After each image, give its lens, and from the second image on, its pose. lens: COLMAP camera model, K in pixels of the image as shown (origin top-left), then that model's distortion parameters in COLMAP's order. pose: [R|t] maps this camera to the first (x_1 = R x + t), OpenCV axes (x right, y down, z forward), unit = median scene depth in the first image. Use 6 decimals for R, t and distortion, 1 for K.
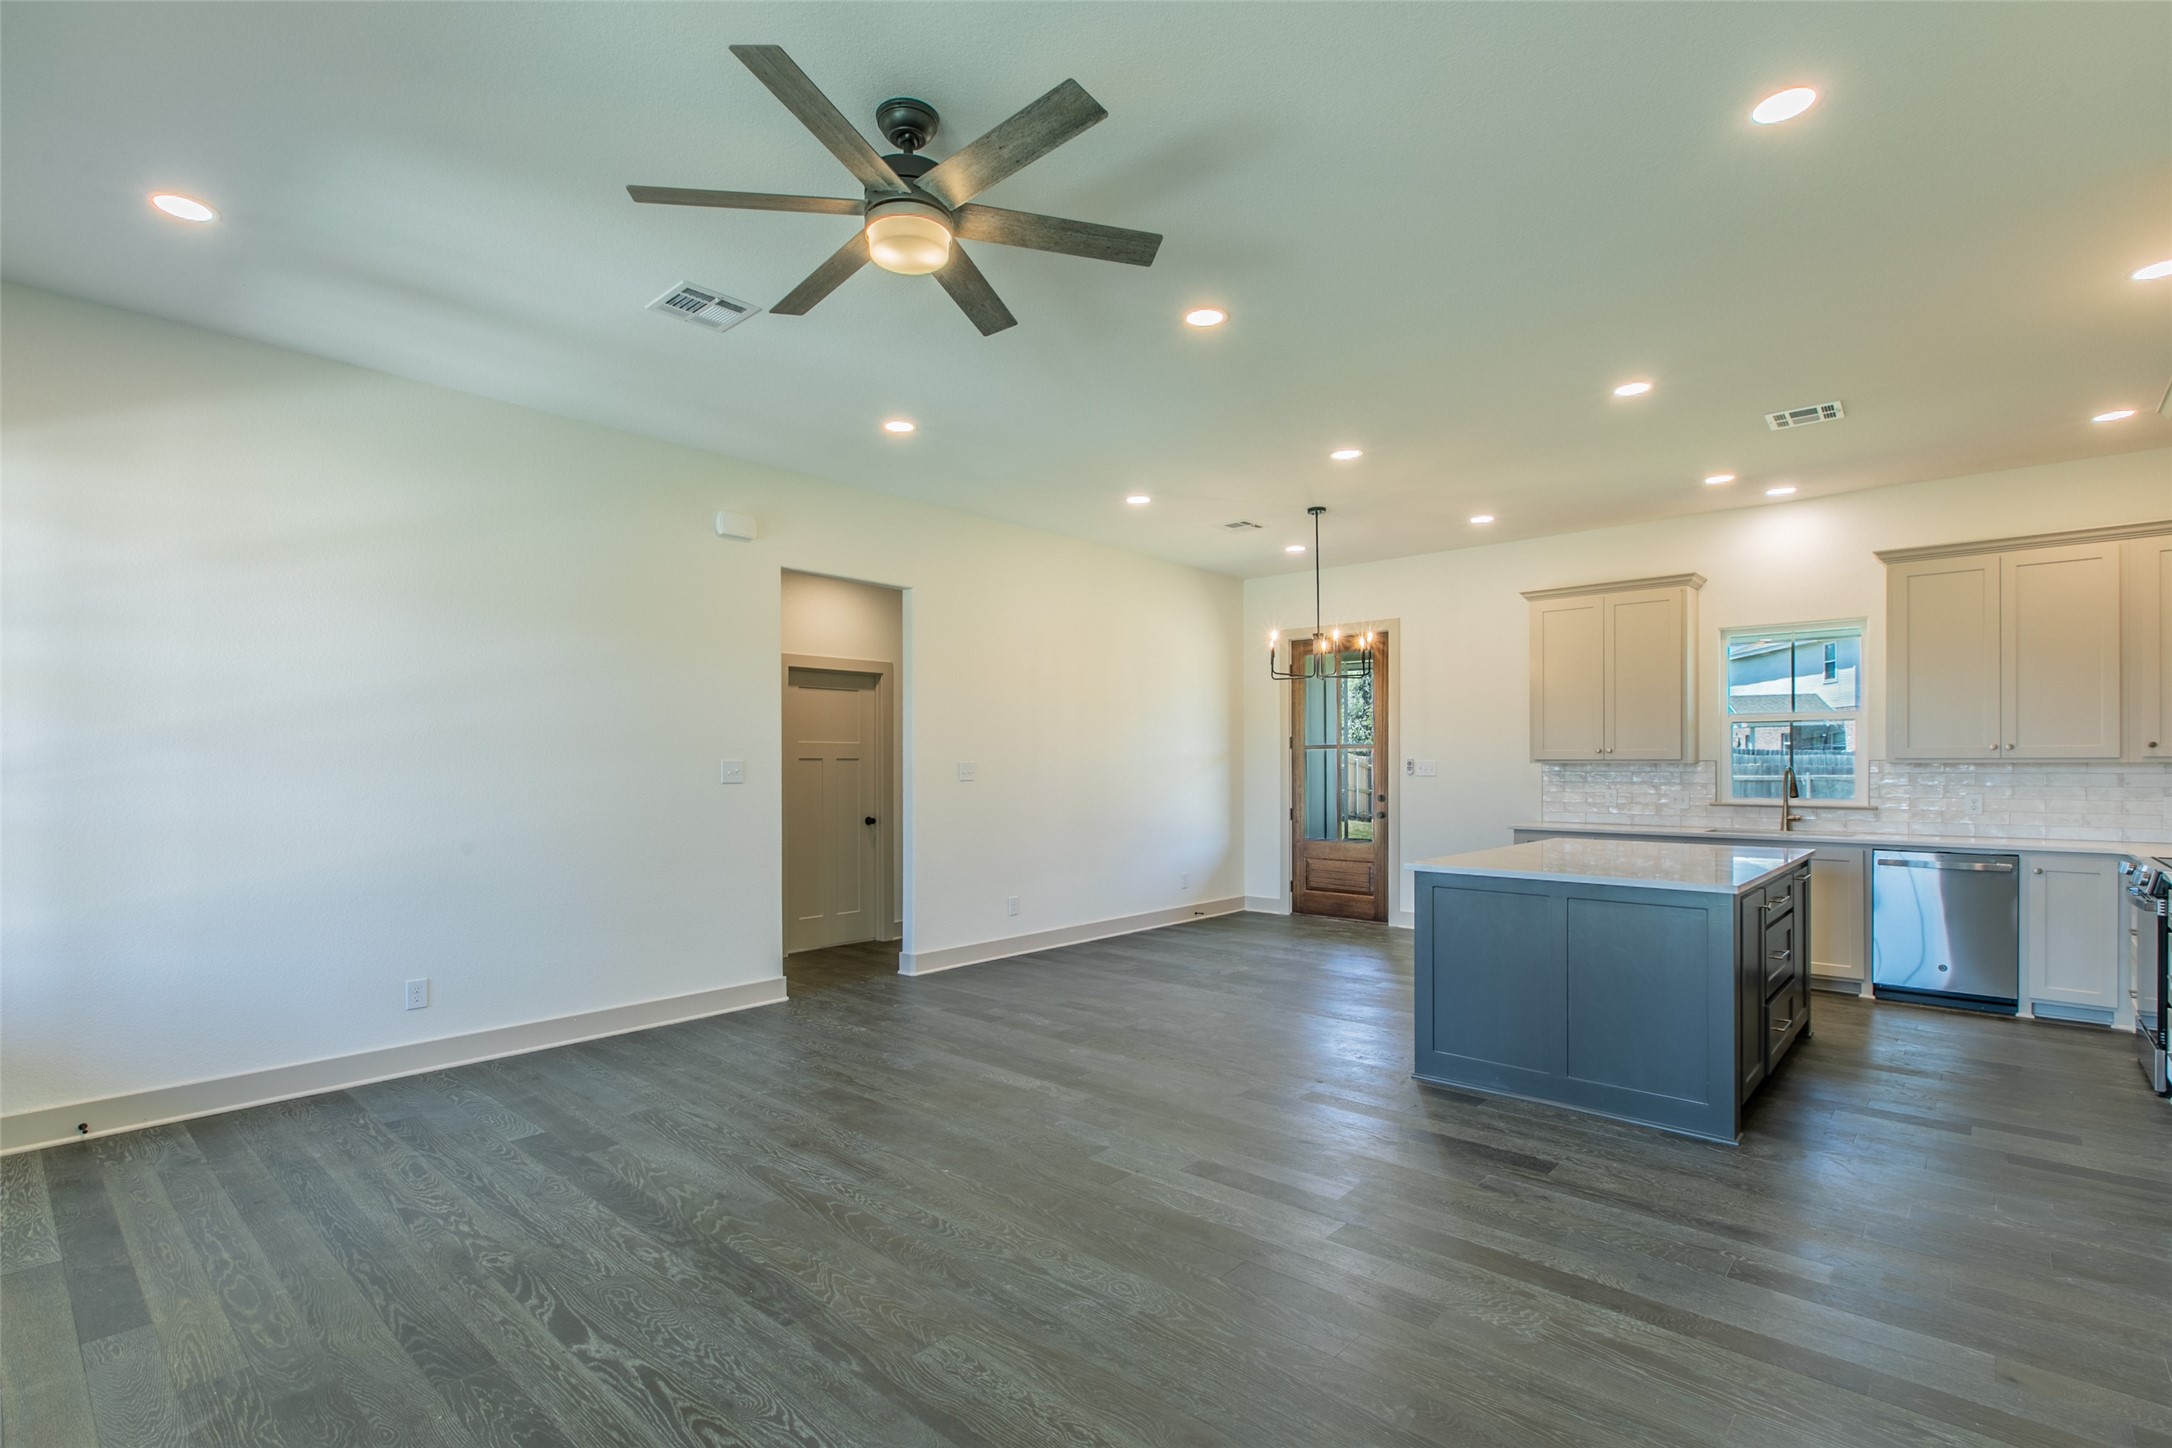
lens RADIAL K [[1023.3, 0, 1071.1], [0, 1023.3, 767.0], [0, 0, 1]] dist [0.000519, 0.000097]
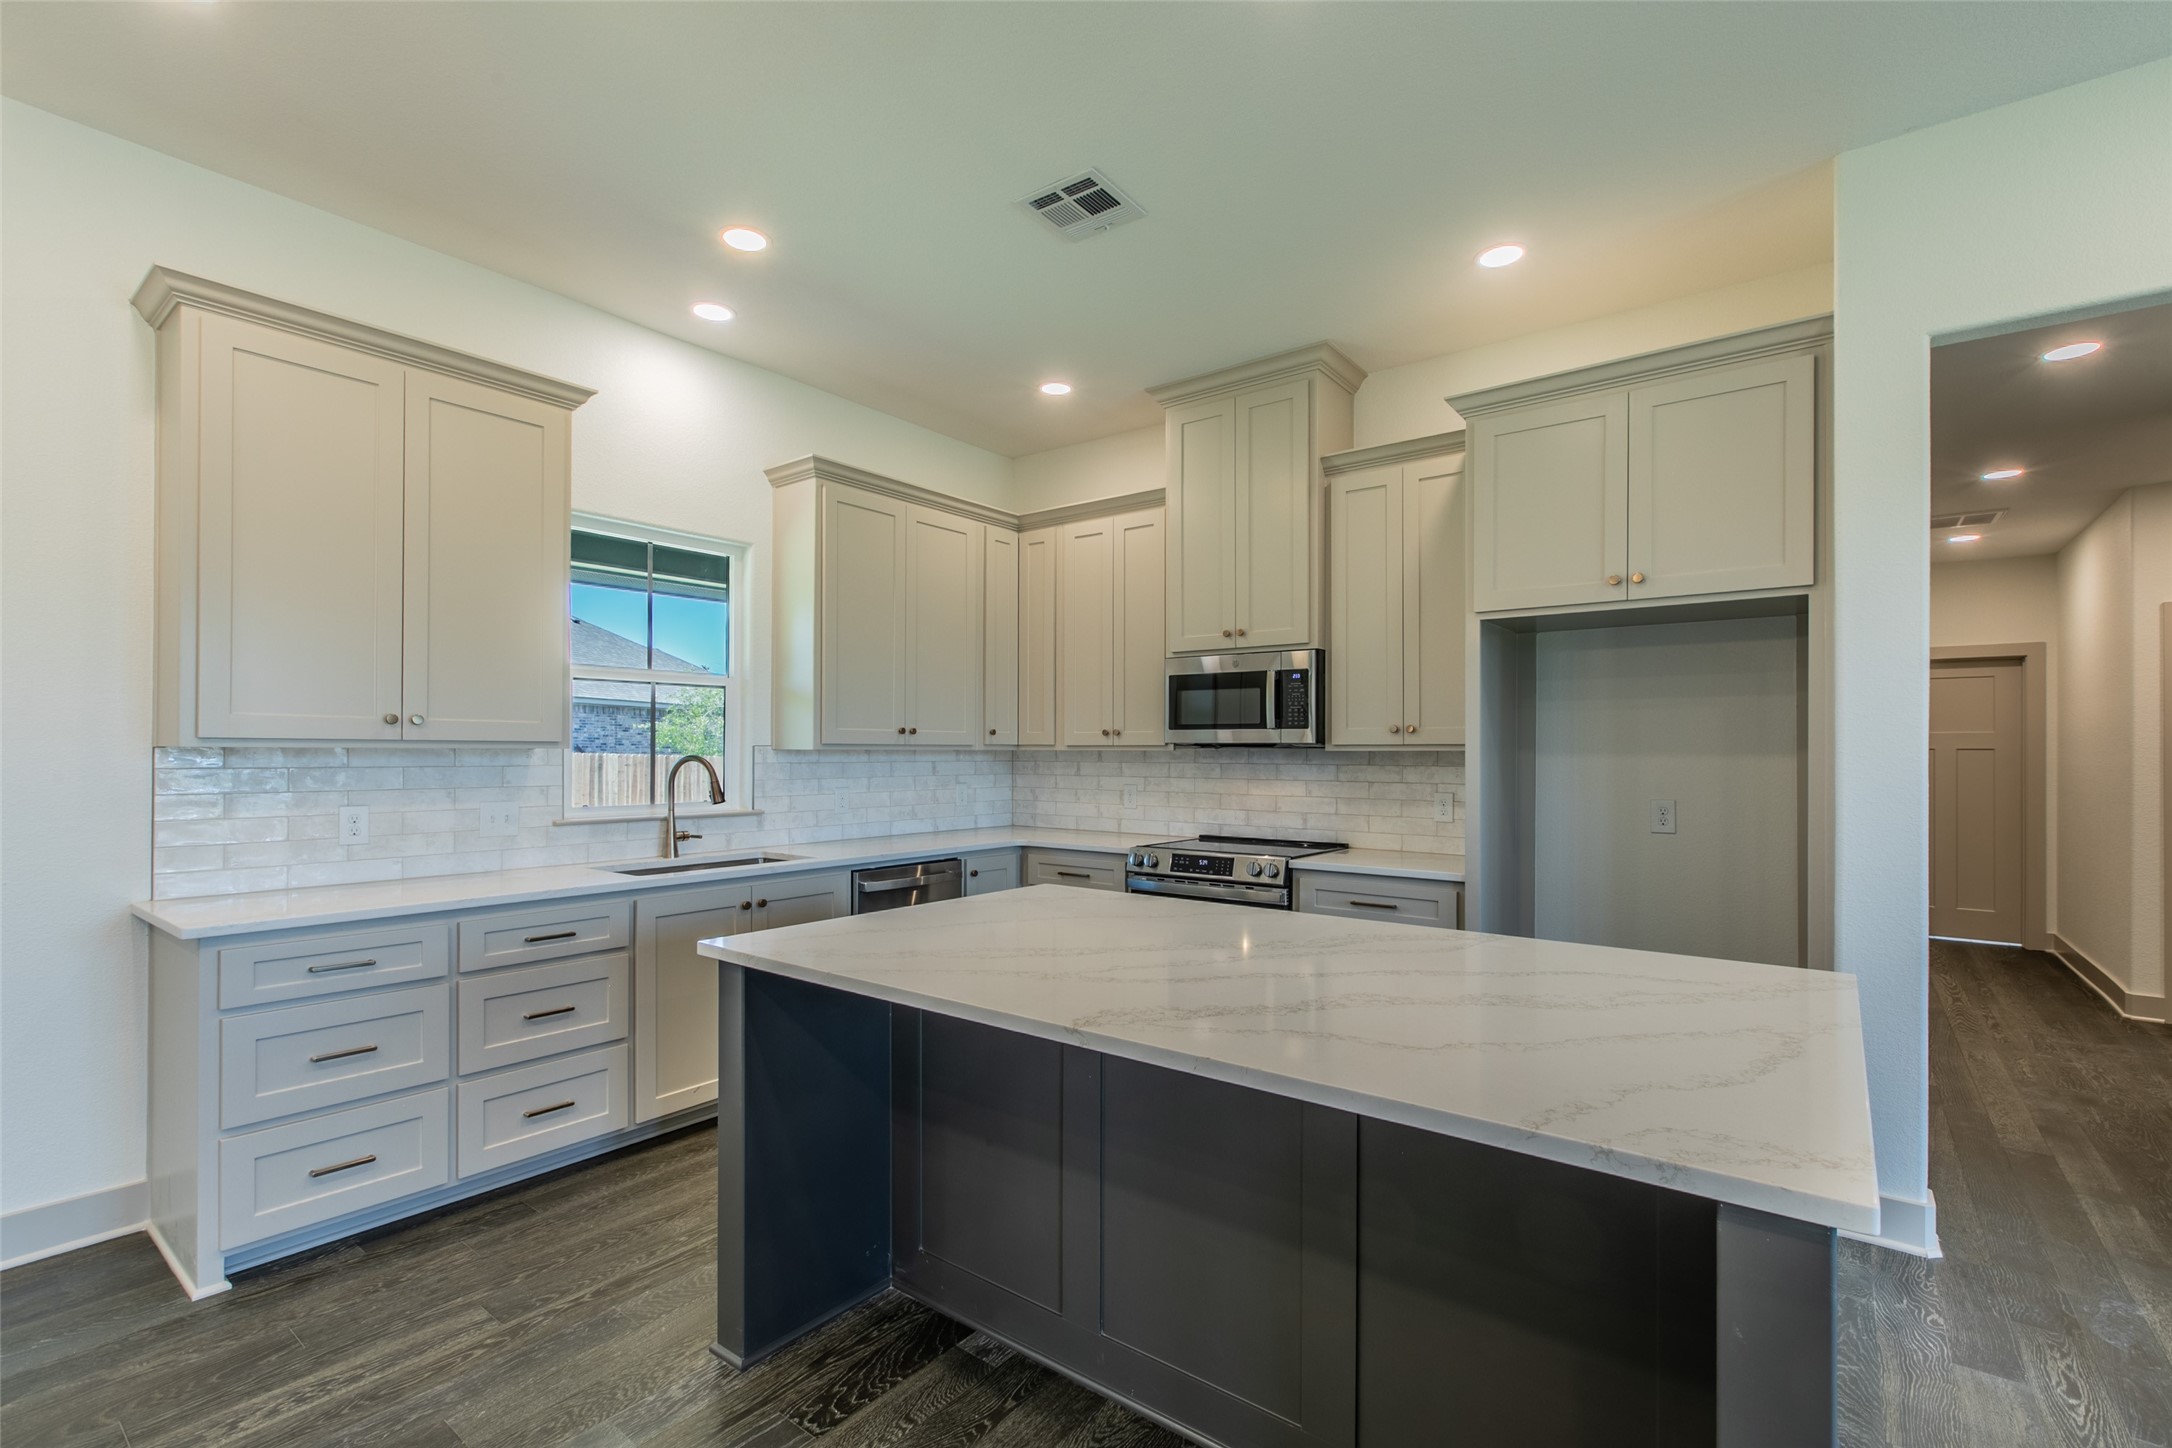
lens RADIAL K [[983.3, 0, 1093.6], [0, 983.3, 748.7], [0, 0, 1]] dist [0.002811, 0.001274]
pose [[-0.098120, 0.003276, 0.995169, 0.072781], [0.000885, 0.999994, -0.003205, -0.002313], [-0.995174, 0.000566, -0.098122, 0.827255]]
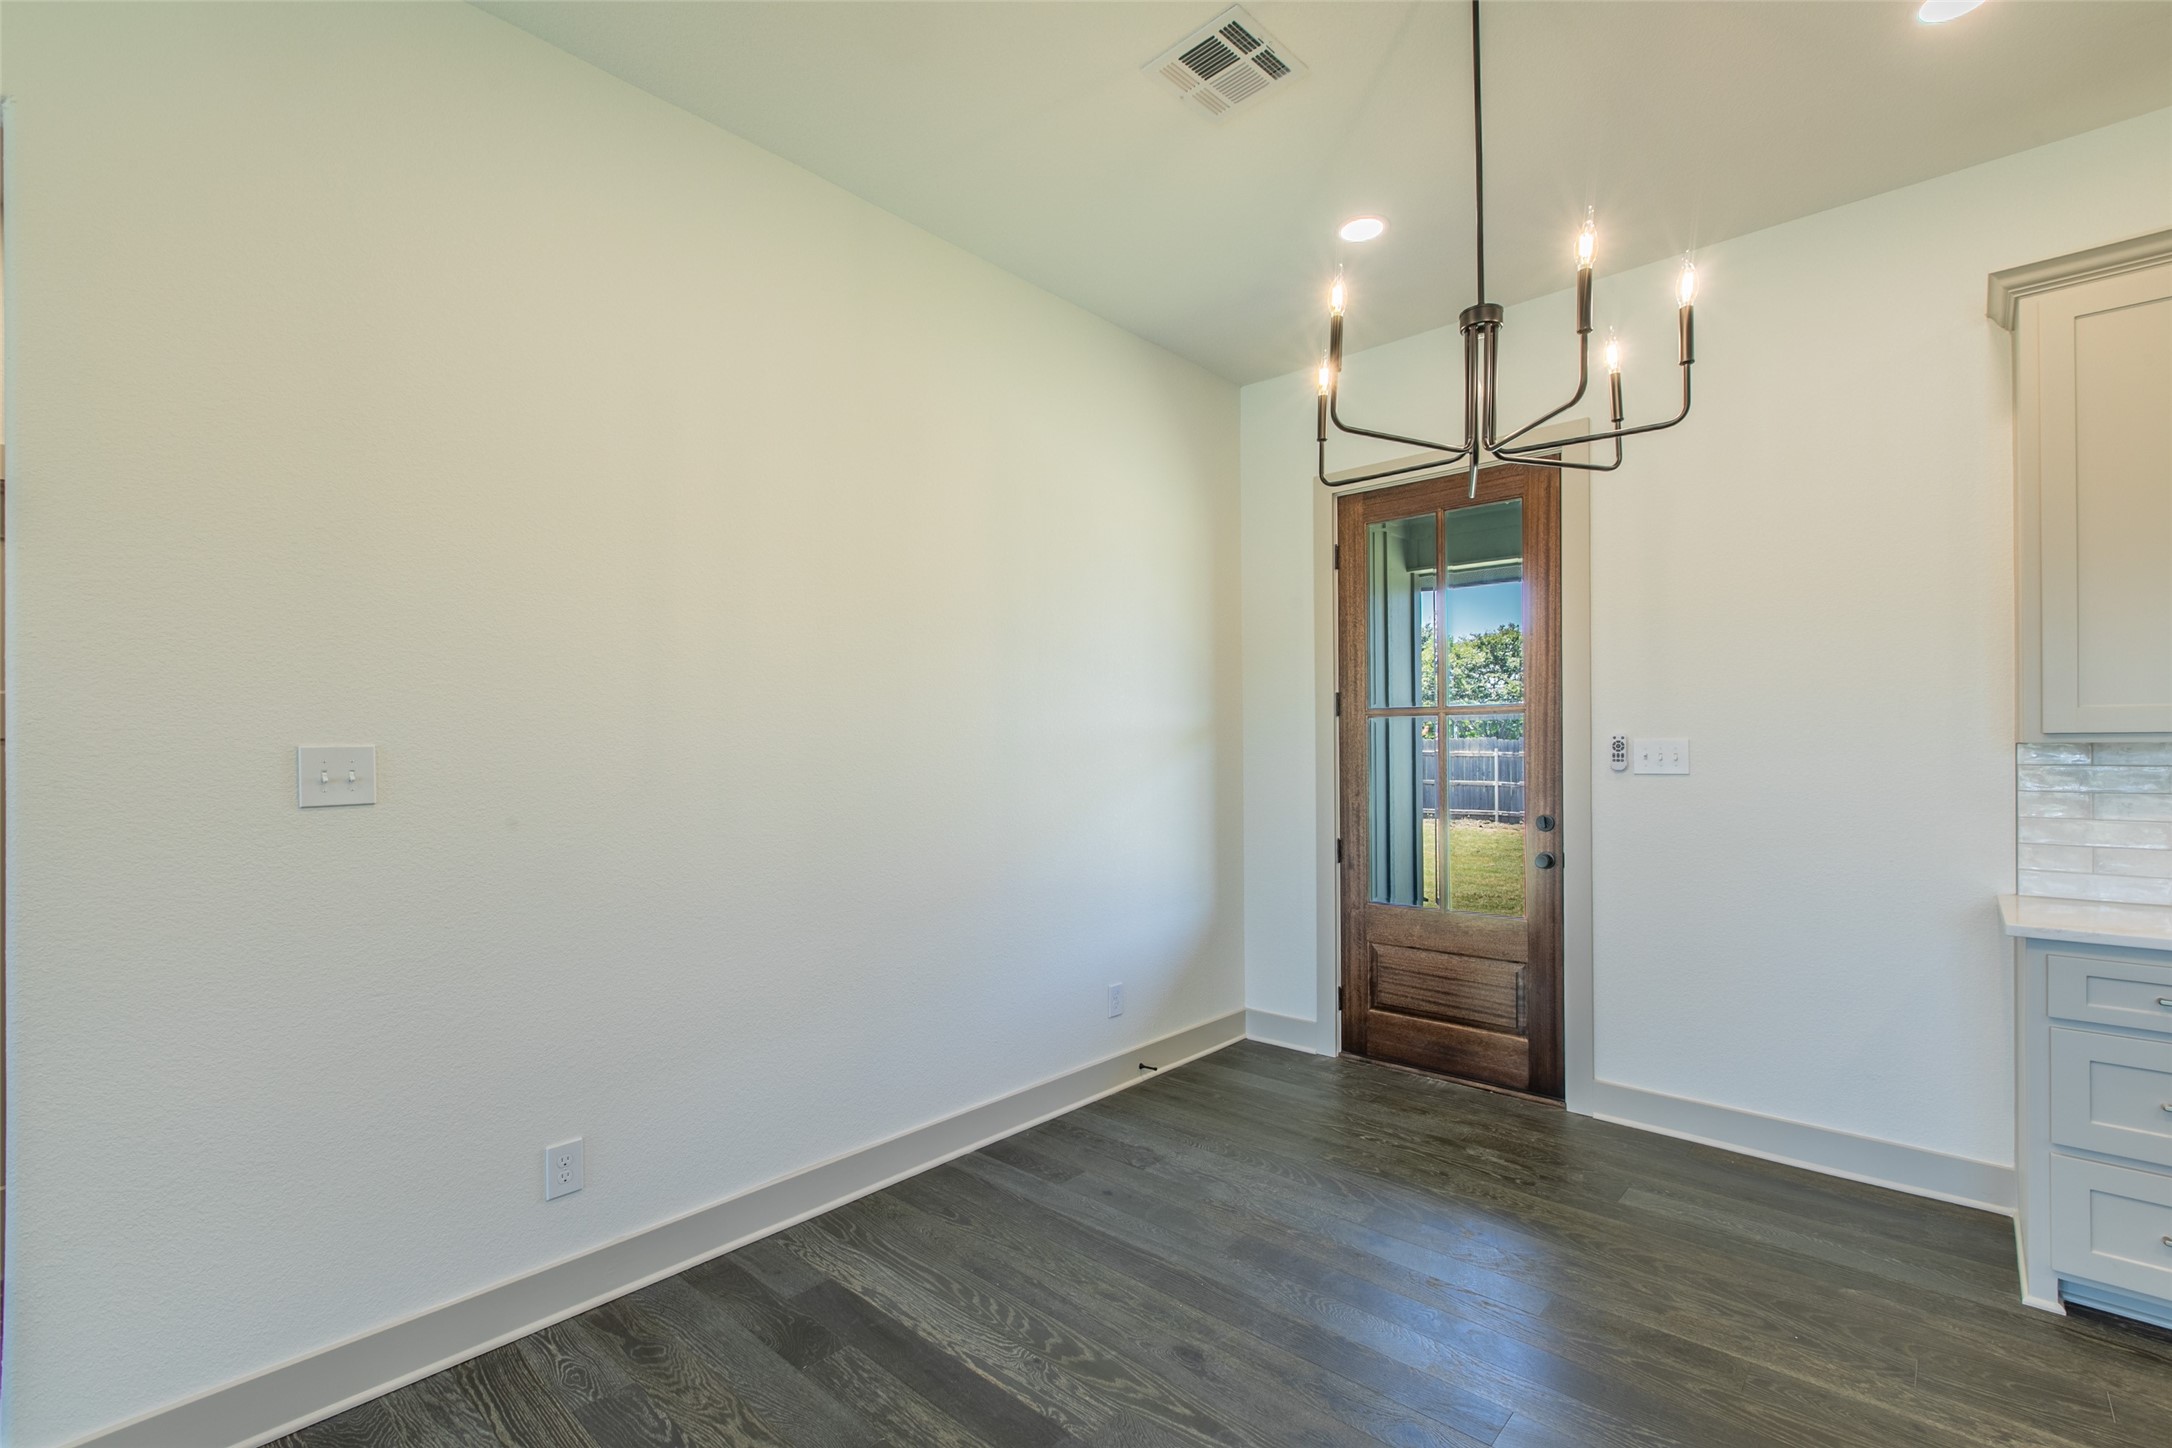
lens RADIAL K [[990.8, 0, 1077.9], [0, 990.8, 745.1], [0, 0, 1]] dist [0.001899, 0.001003]
pose [[0.999994, -0.003591, -0.000267, 0.129410], [0.003588, 0.999964, -0.007744, -0.002029], [0.000294, 0.007743, 0.999970, 0.752310]]
